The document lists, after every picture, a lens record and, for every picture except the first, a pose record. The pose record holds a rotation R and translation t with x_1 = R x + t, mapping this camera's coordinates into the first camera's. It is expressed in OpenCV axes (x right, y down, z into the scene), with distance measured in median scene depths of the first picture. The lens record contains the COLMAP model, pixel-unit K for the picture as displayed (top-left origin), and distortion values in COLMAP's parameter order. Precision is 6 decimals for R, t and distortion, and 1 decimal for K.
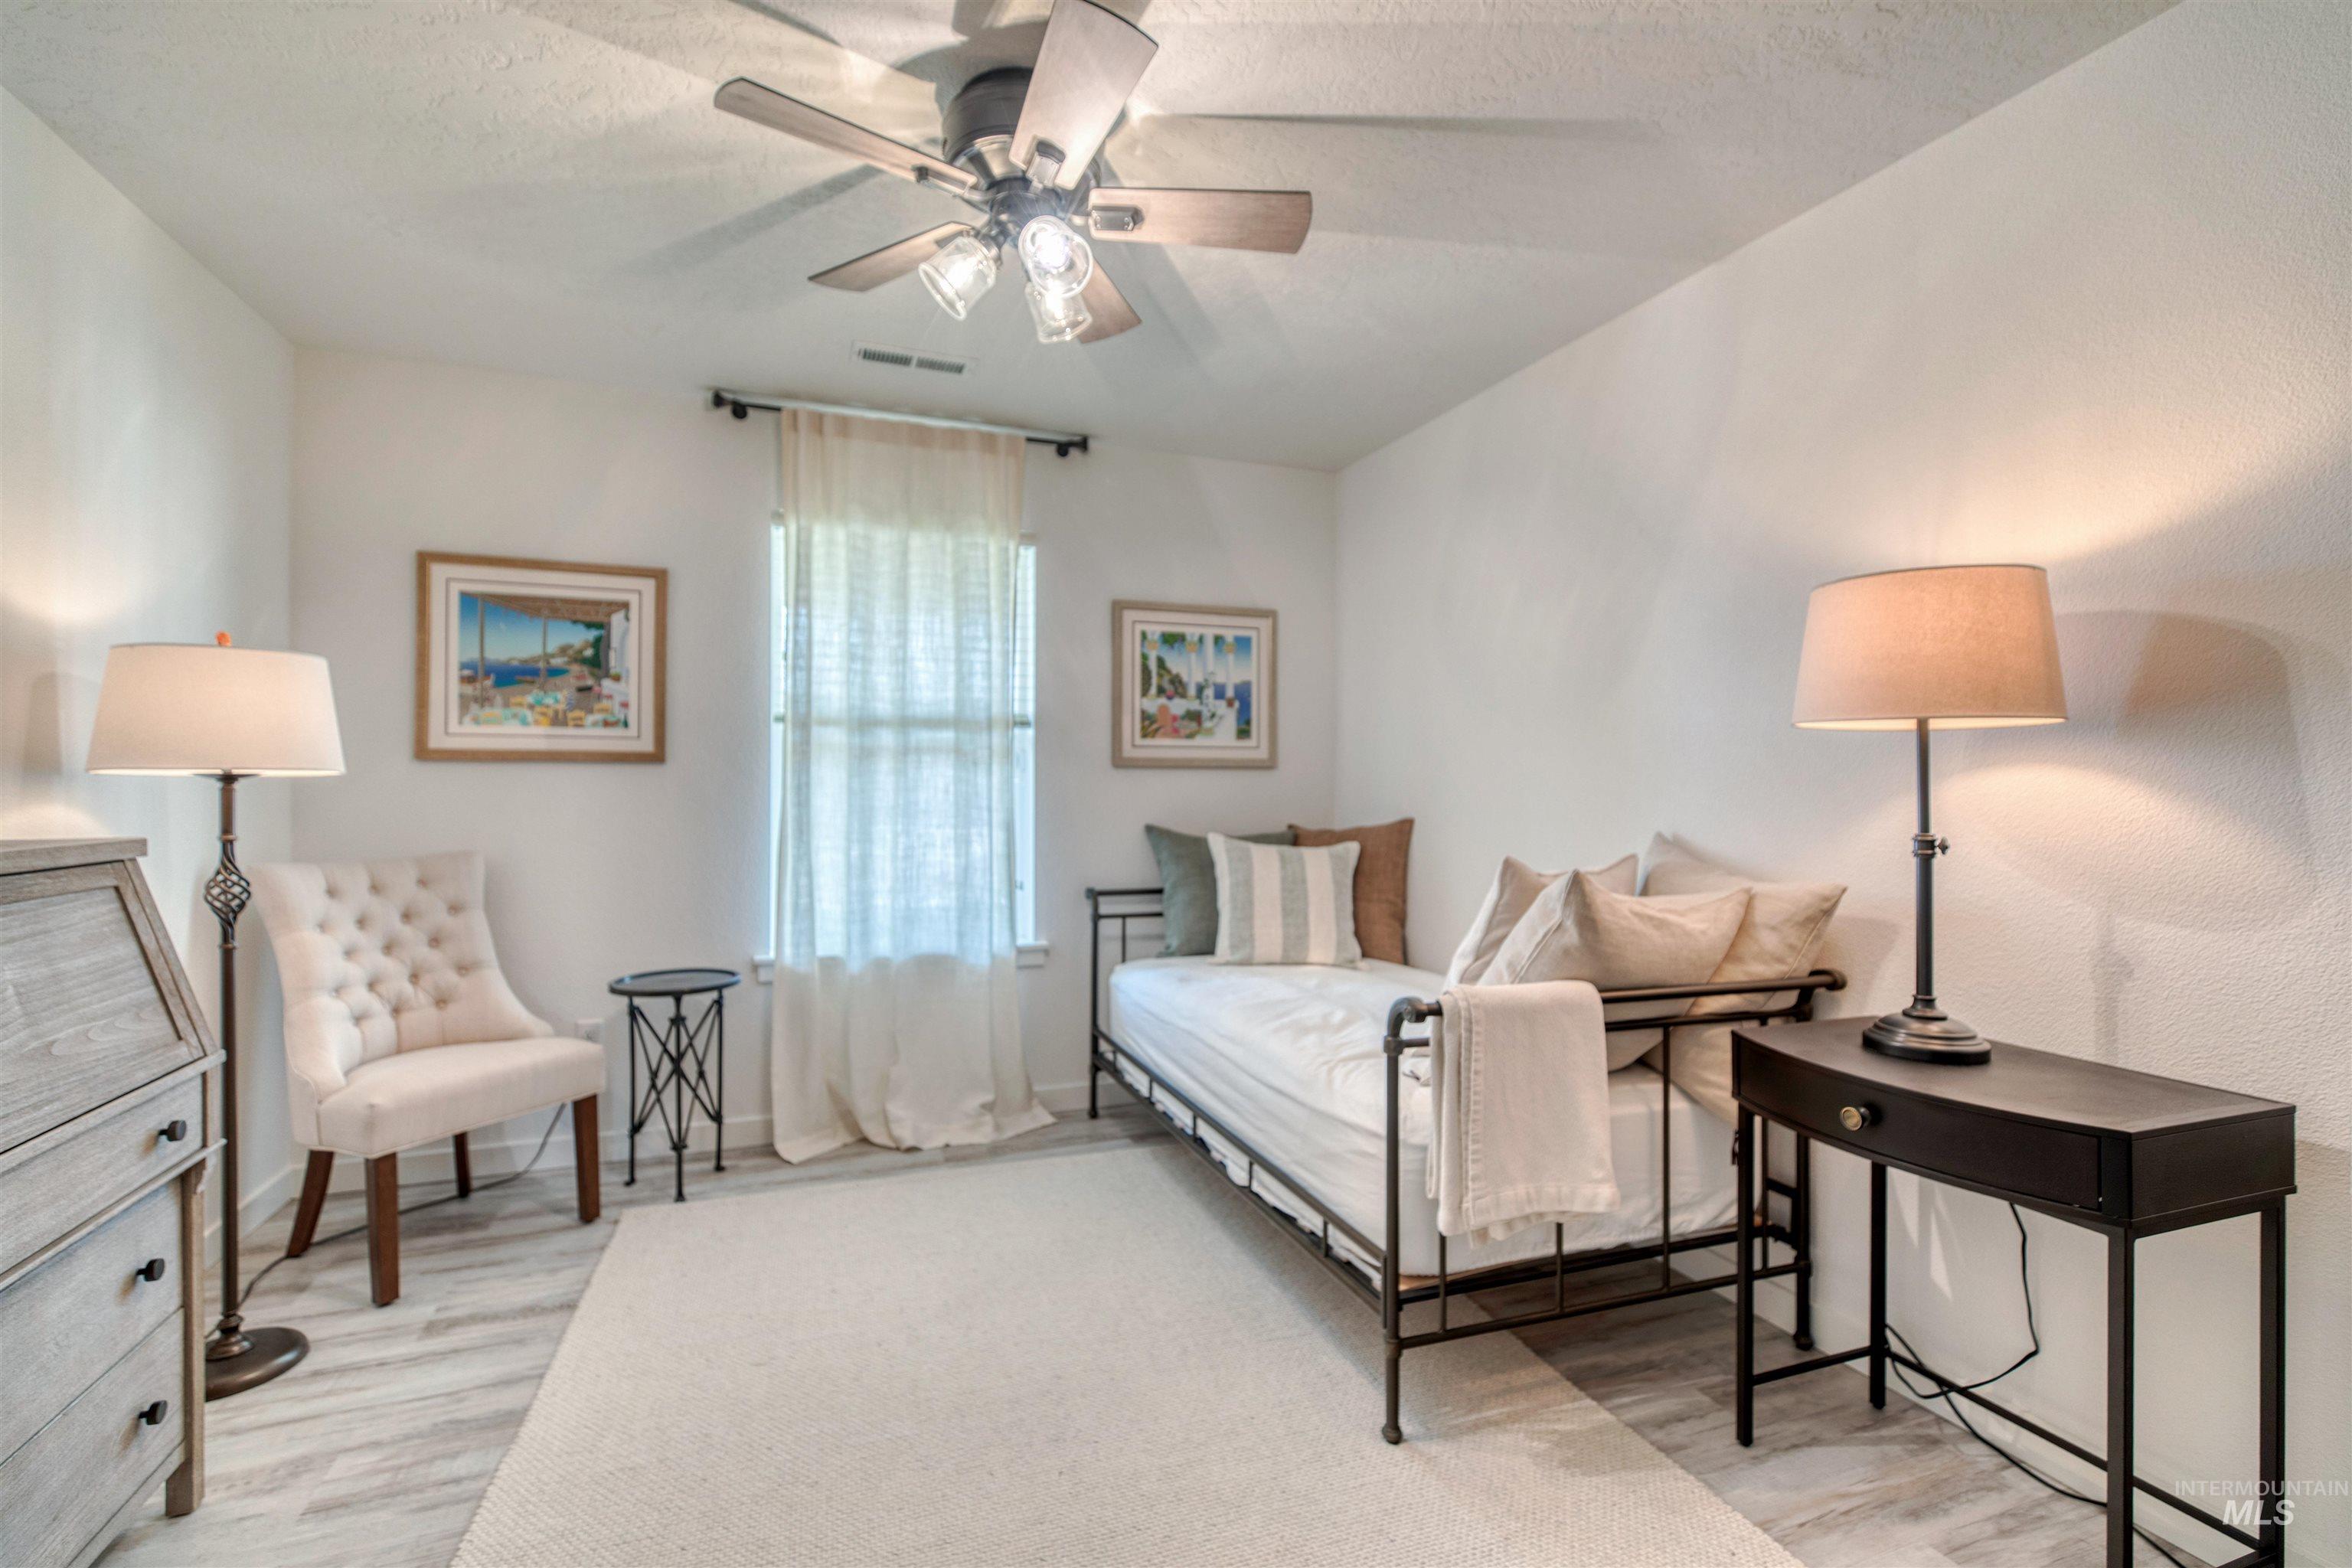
lens RADIAL K [[1061.3, 0, 1182.5], [0, 1061.3, 774.1], [0, 0, 1]] dist [0.007932, -0.002154]
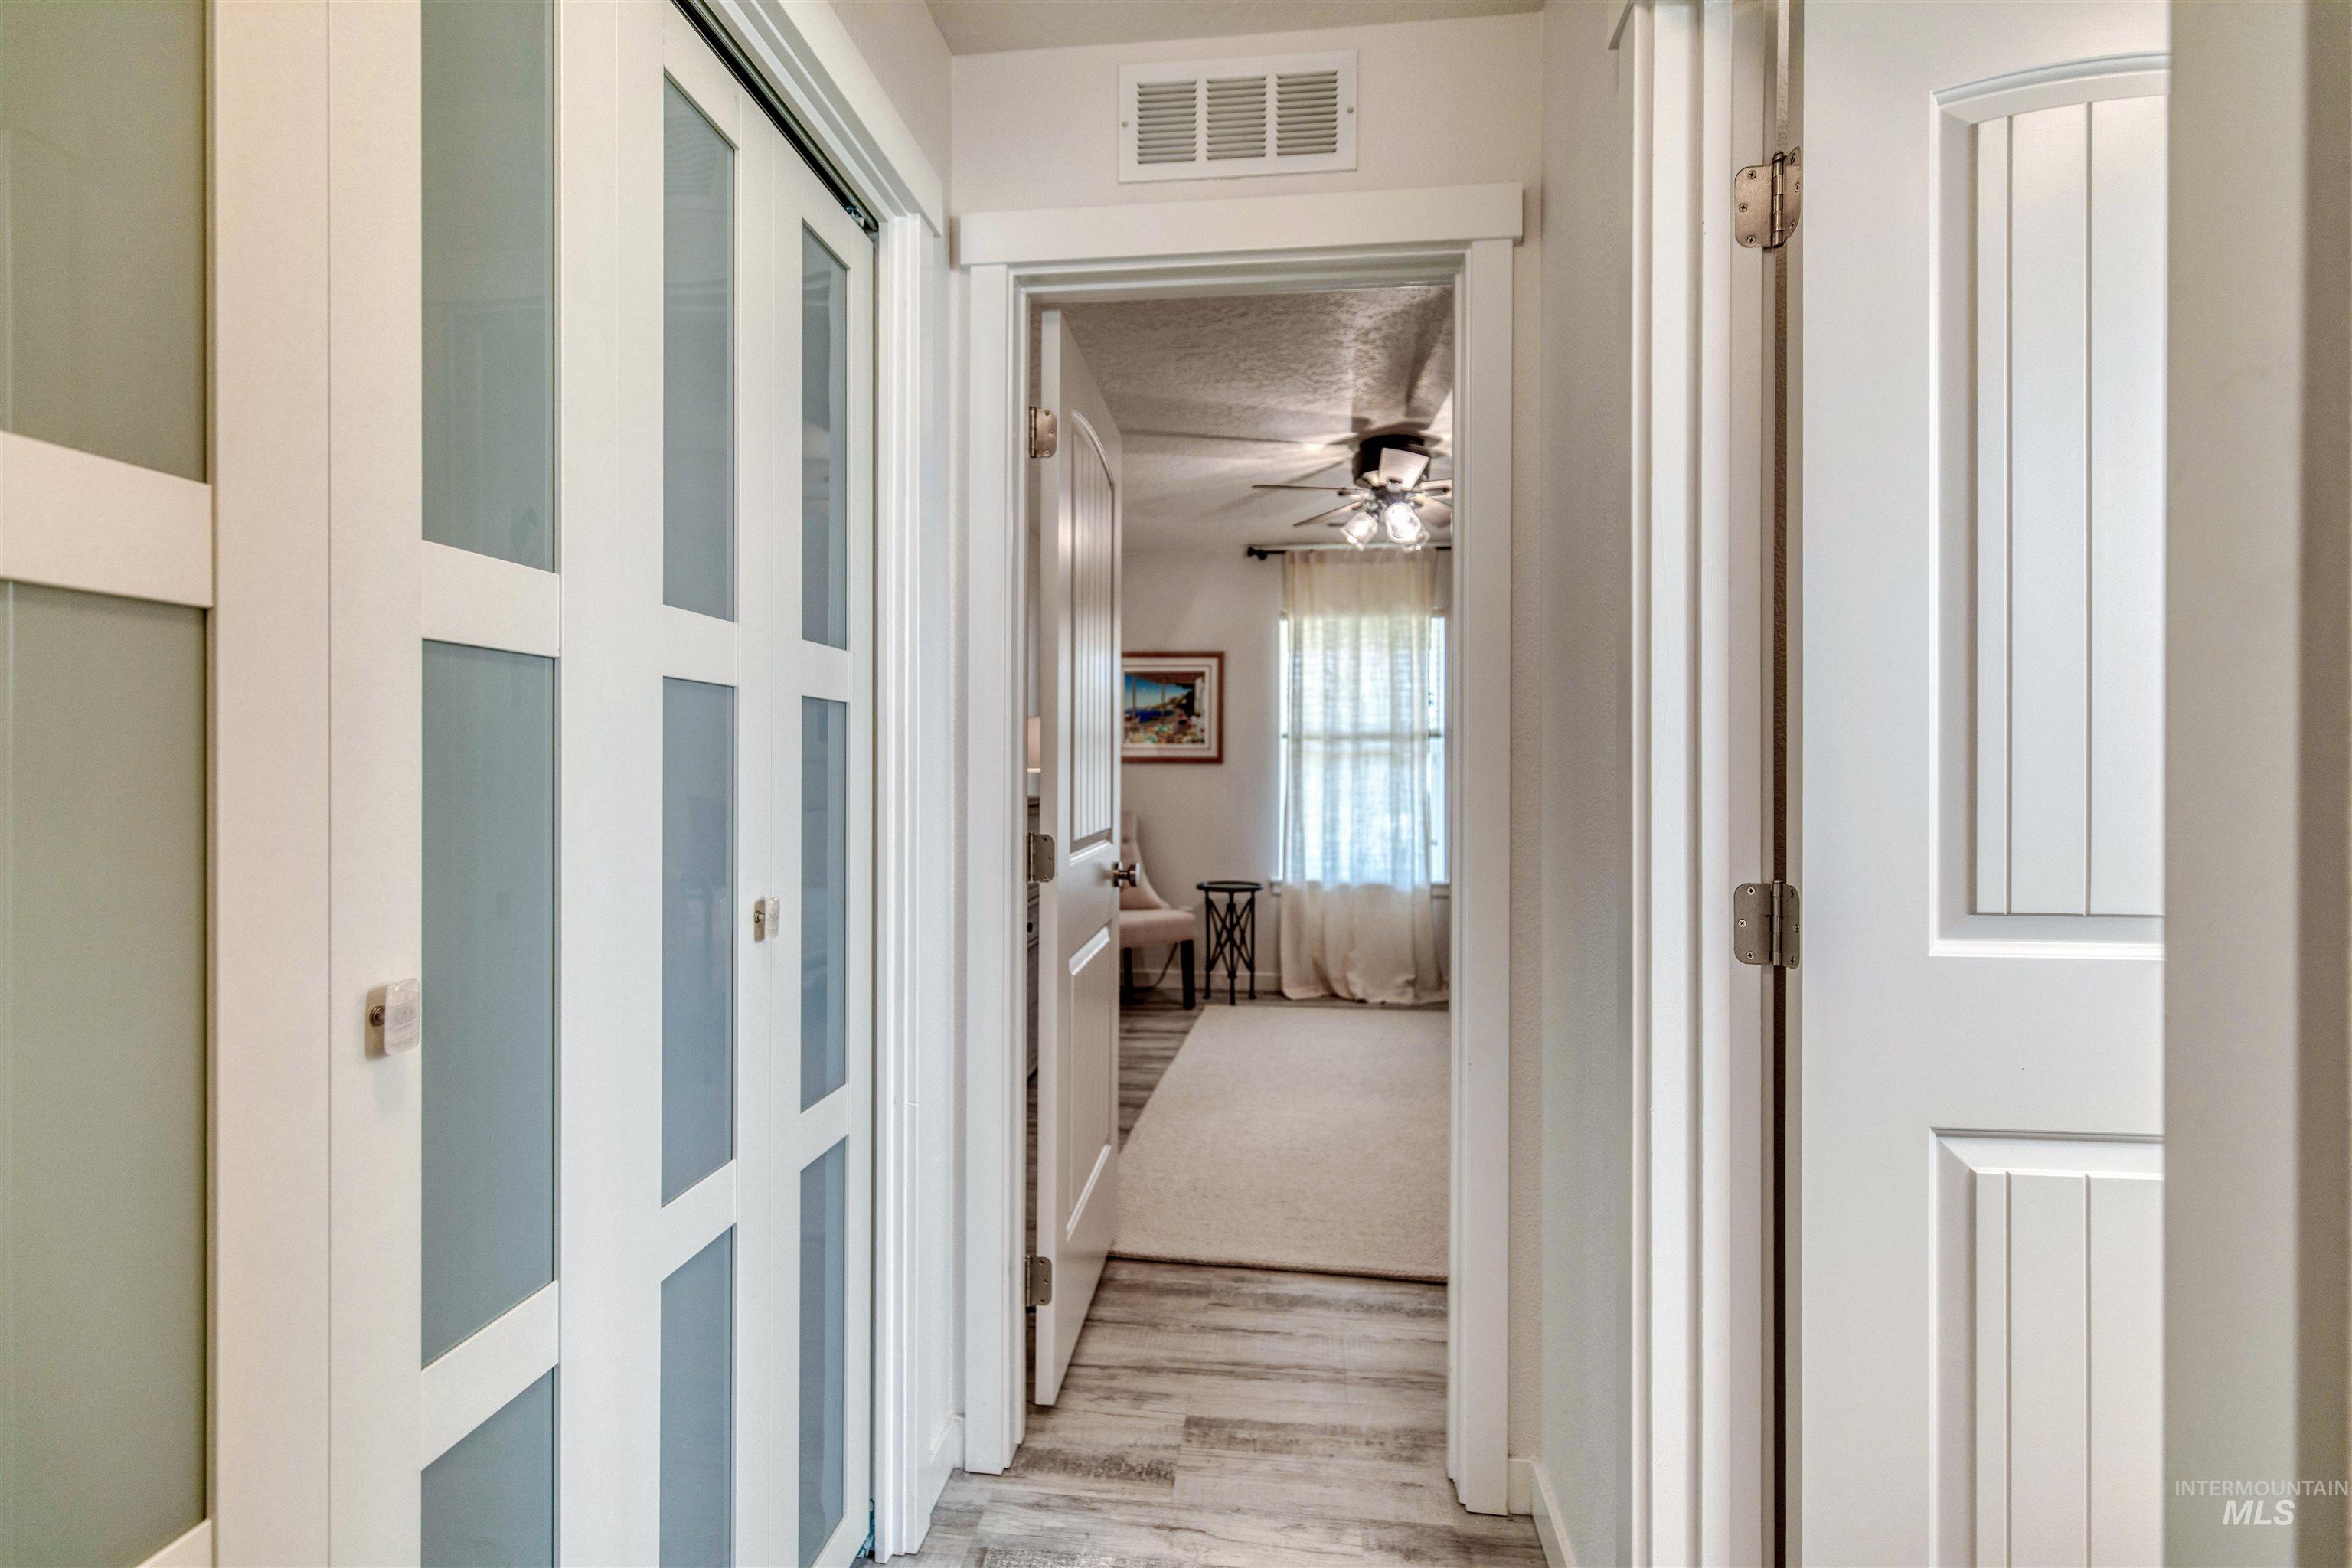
lens RADIAL K [[1061.3, 0, 1187.0], [0, 1061.3, 777.9], [0, 0, 1]] dist [0.007932, -0.002154]
pose [[0.895591, -0.002620, -0.444871, 0.224925], [0.001668, 0.999995, -0.002531, 0.017076], [0.444875, 0.001525, 0.895591, -0.560977]]
